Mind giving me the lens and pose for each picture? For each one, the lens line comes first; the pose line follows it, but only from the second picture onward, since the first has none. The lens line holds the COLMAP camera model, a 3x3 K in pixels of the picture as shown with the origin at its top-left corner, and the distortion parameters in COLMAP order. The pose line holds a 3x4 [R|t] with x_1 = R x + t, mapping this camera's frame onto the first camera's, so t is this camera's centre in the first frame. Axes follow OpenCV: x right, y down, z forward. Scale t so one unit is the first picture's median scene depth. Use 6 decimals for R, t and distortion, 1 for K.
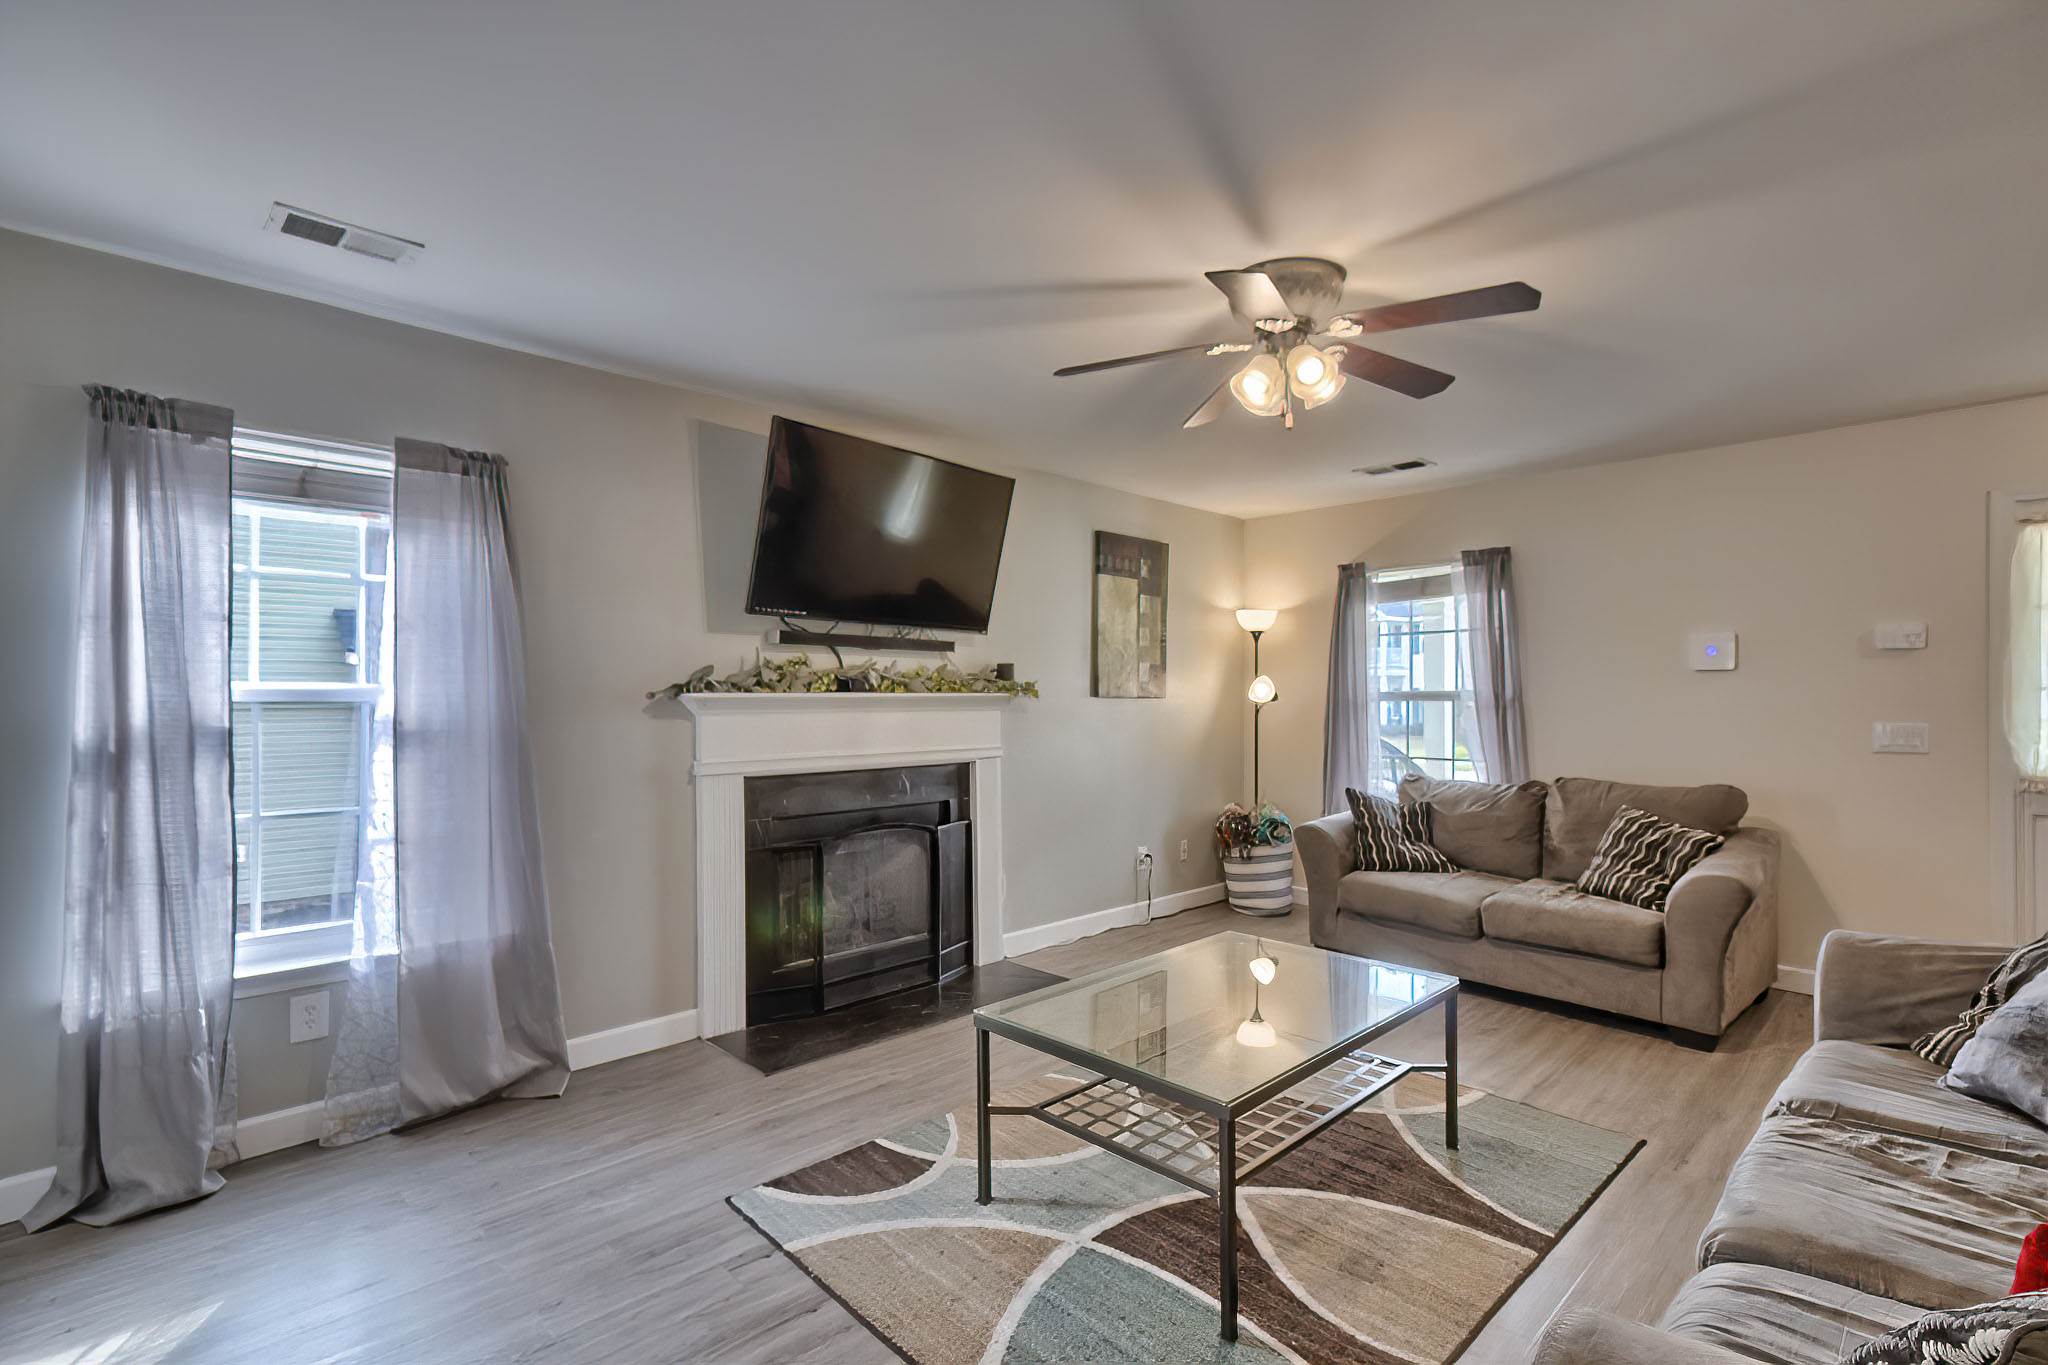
lens RADIAL K [[947.1, 0, 1039.3], [0, 947.1, 696.8], [0, 0, 1]] dist [0.014641, 0.000253]
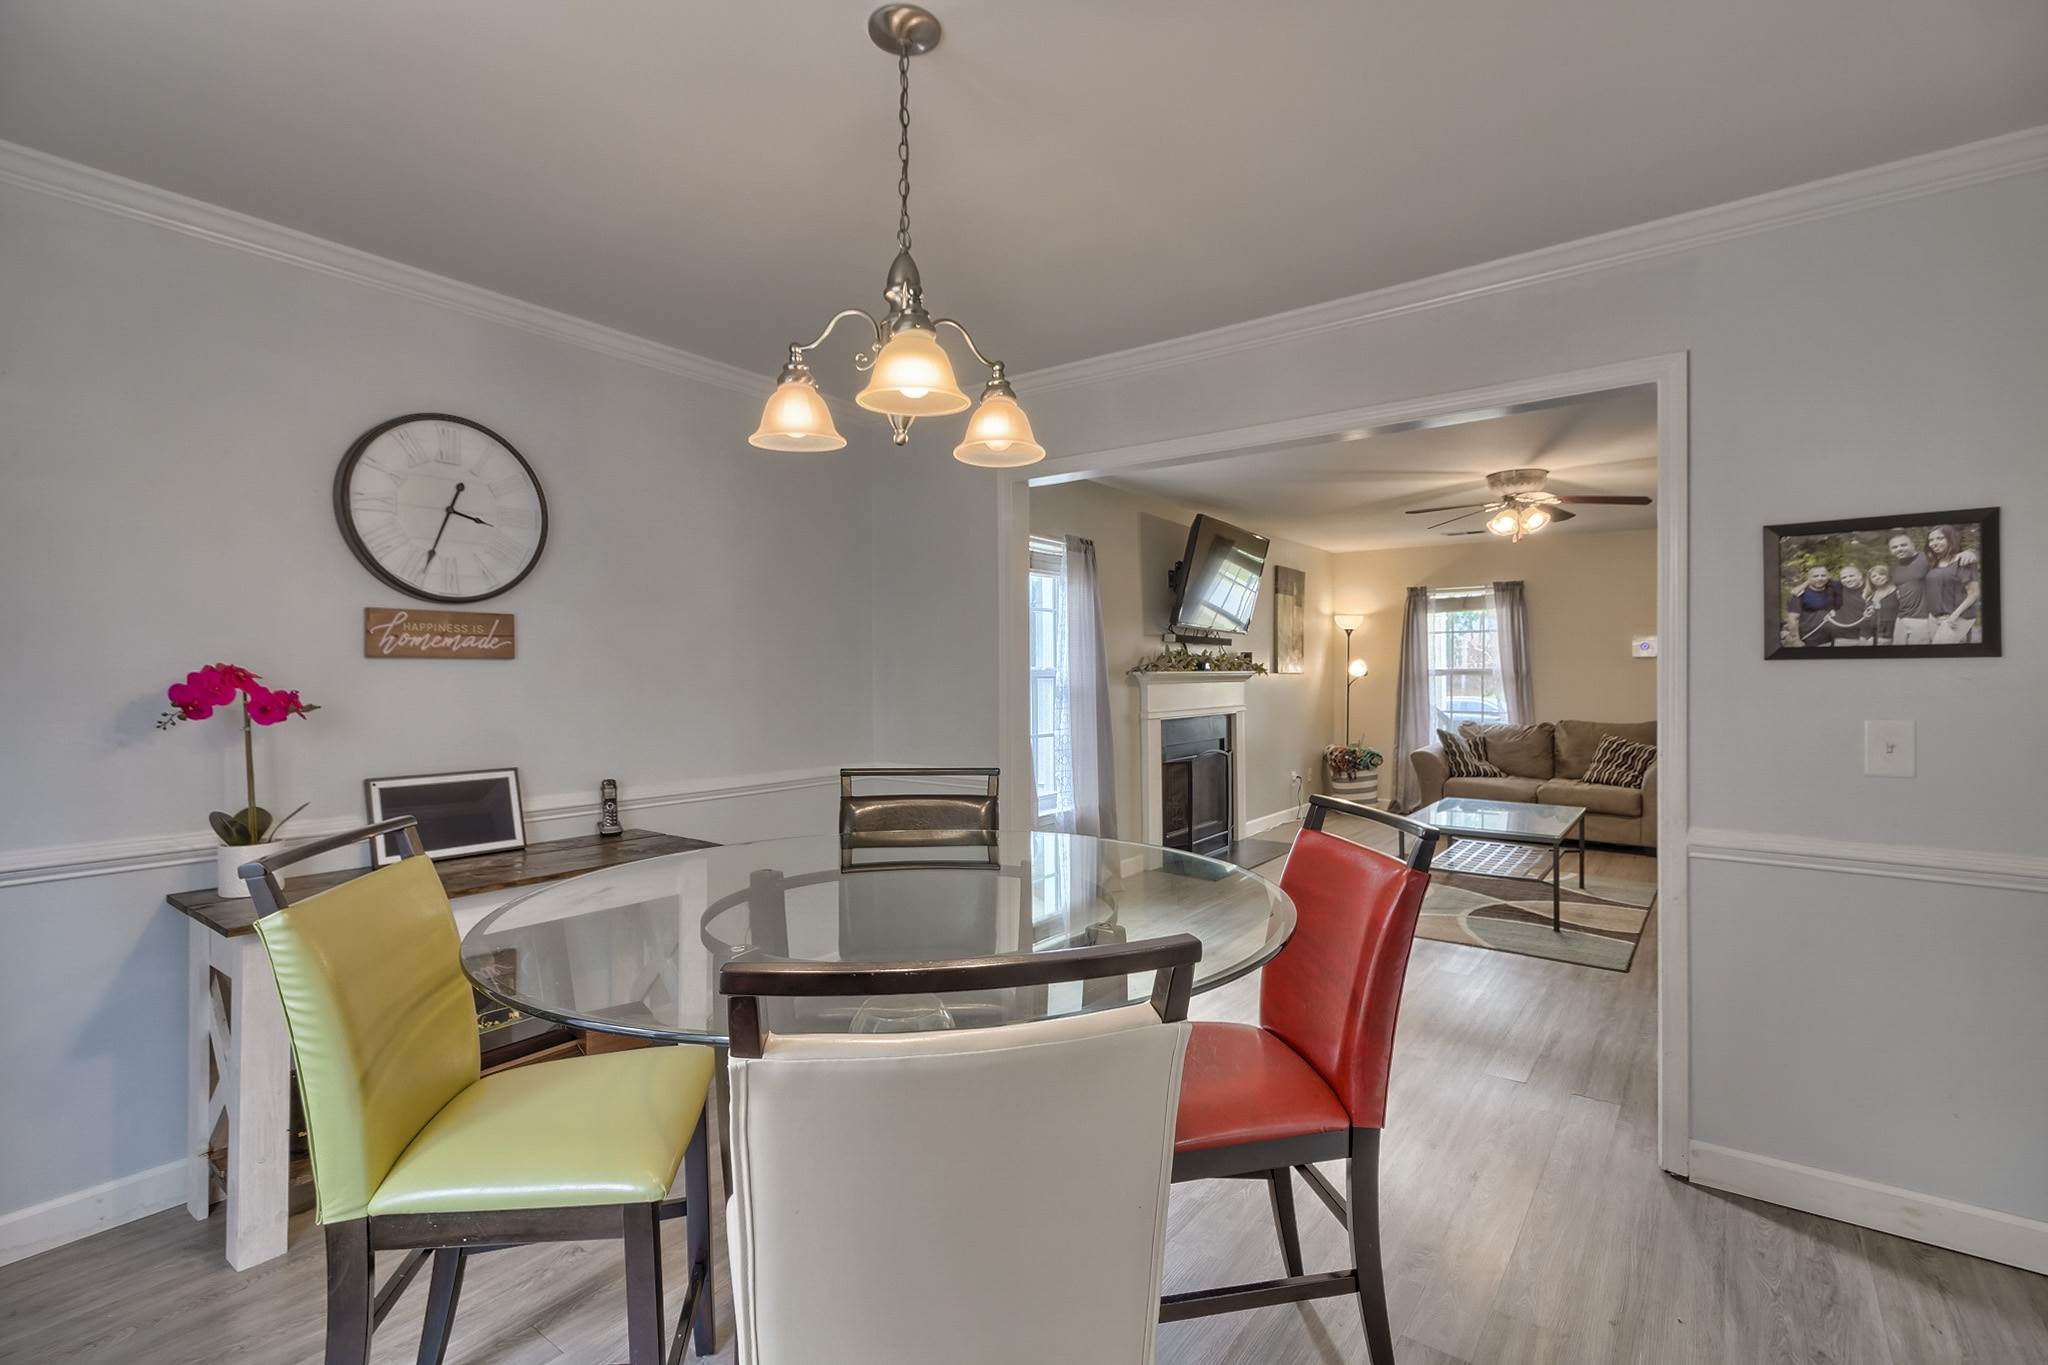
lens RADIAL K [[936.2, 0, 1025.7], [0, 936.2, 675.2], [0, 0, 1]] dist [0.001398, 0.000221]
pose [[0.988259, -0.002232, 0.152773, -0.663996], [0.001928, 0.999996, 0.002139, -0.000823], [-0.152777, -0.001819, 0.988259, -0.512918]]
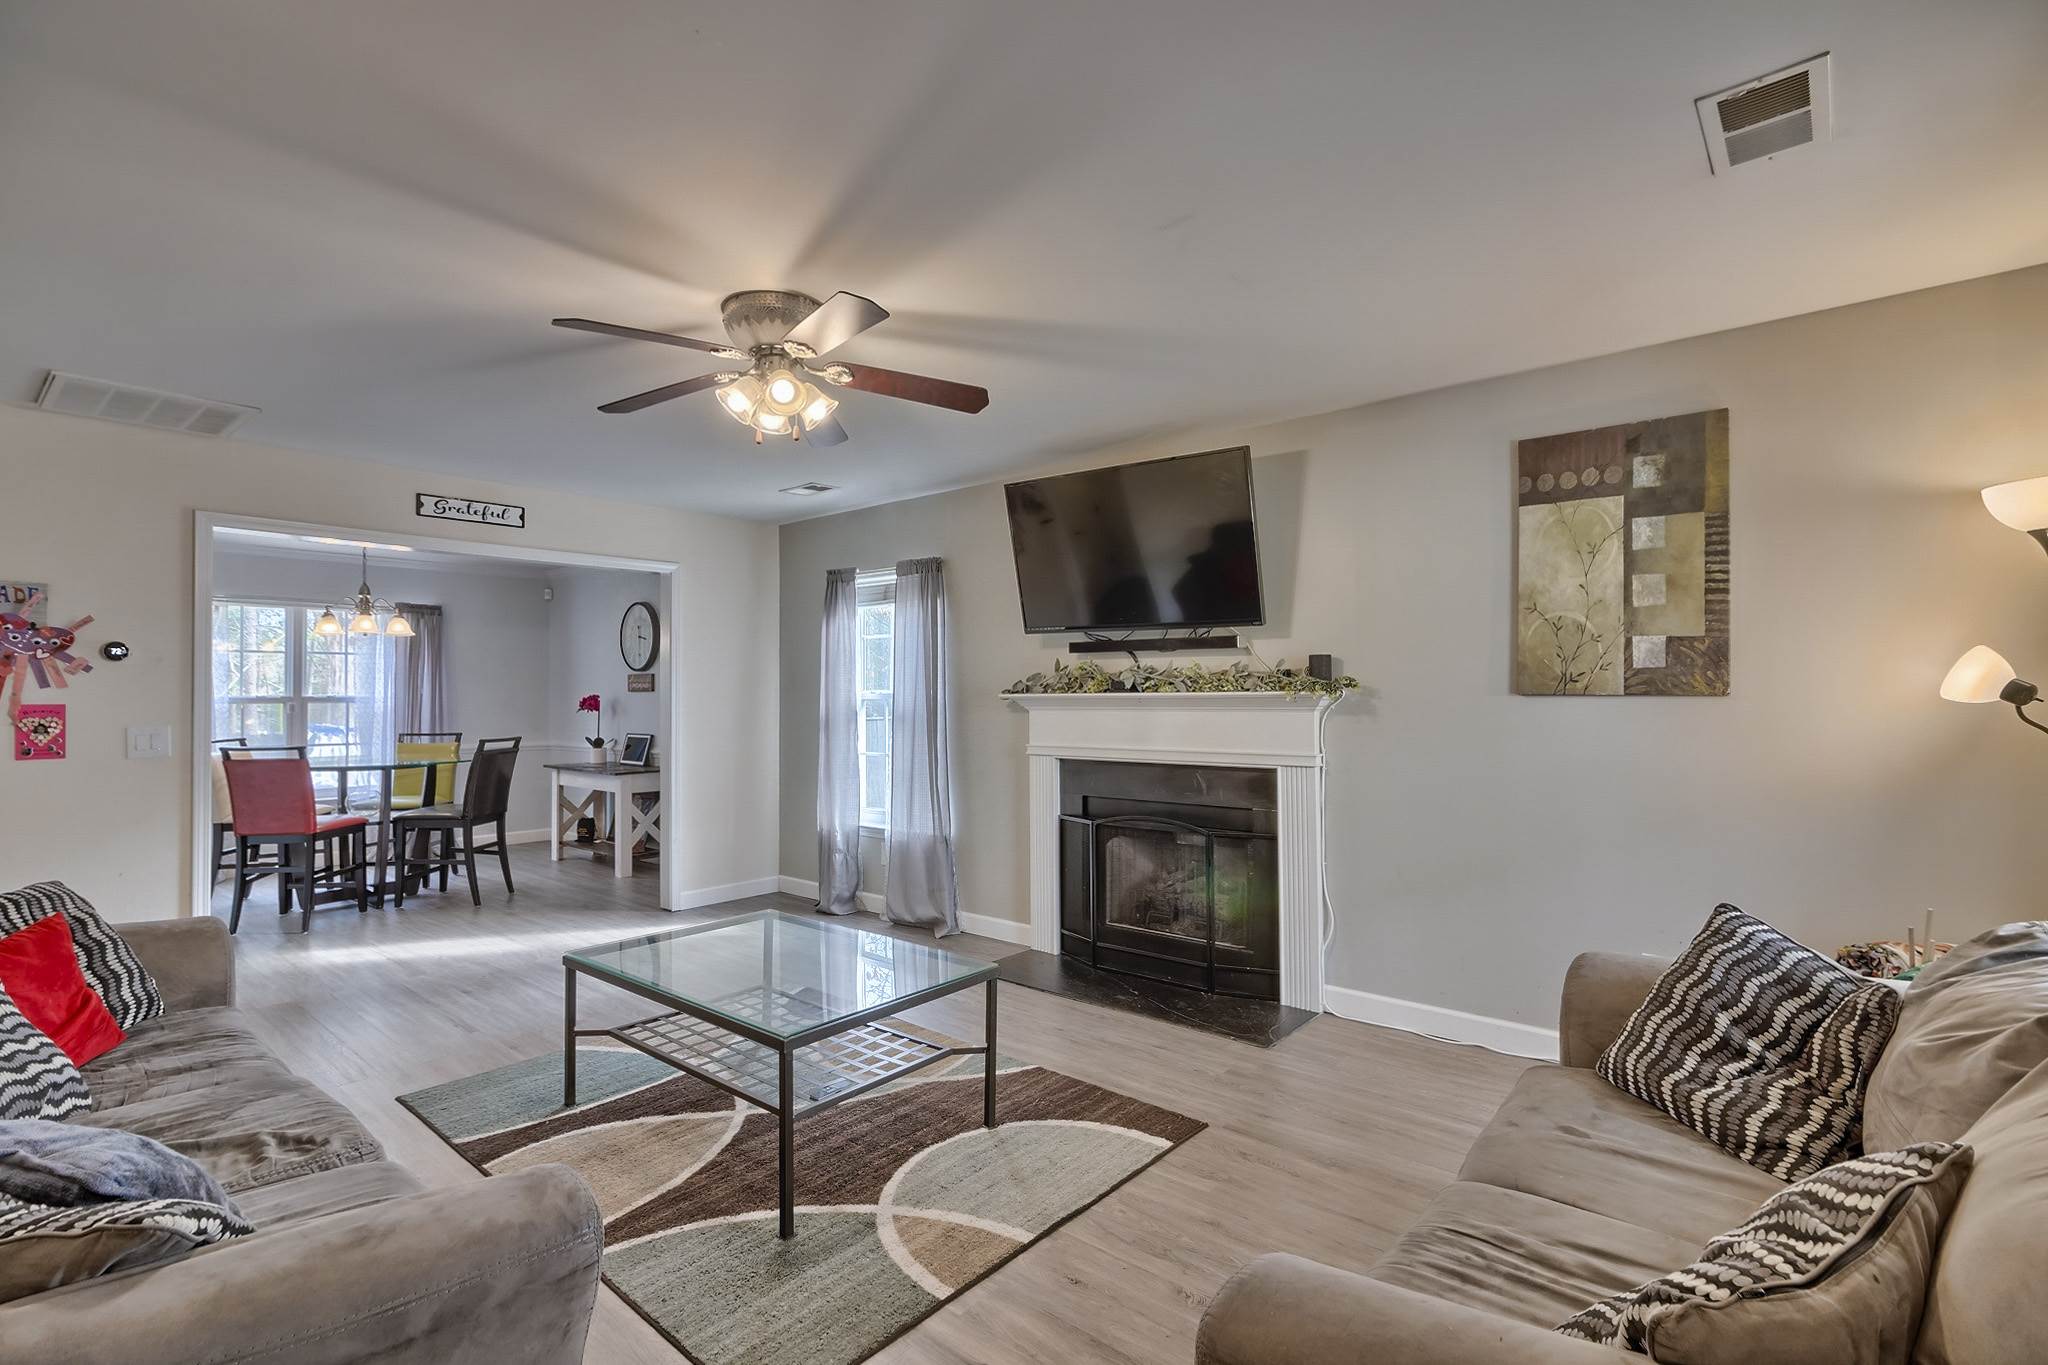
lens RADIAL K [[939.5, 0, 1024.0], [0, 939.5, 682.5], [0, 0, 1]] dist [-0.009764, 0.000308]
pose [[0.085094, -0.014019, -0.996274, 0.777502], [0.005762, 0.999891, -0.013578, -0.001502], [0.996356, -0.004585, 0.085166, 0.691903]]
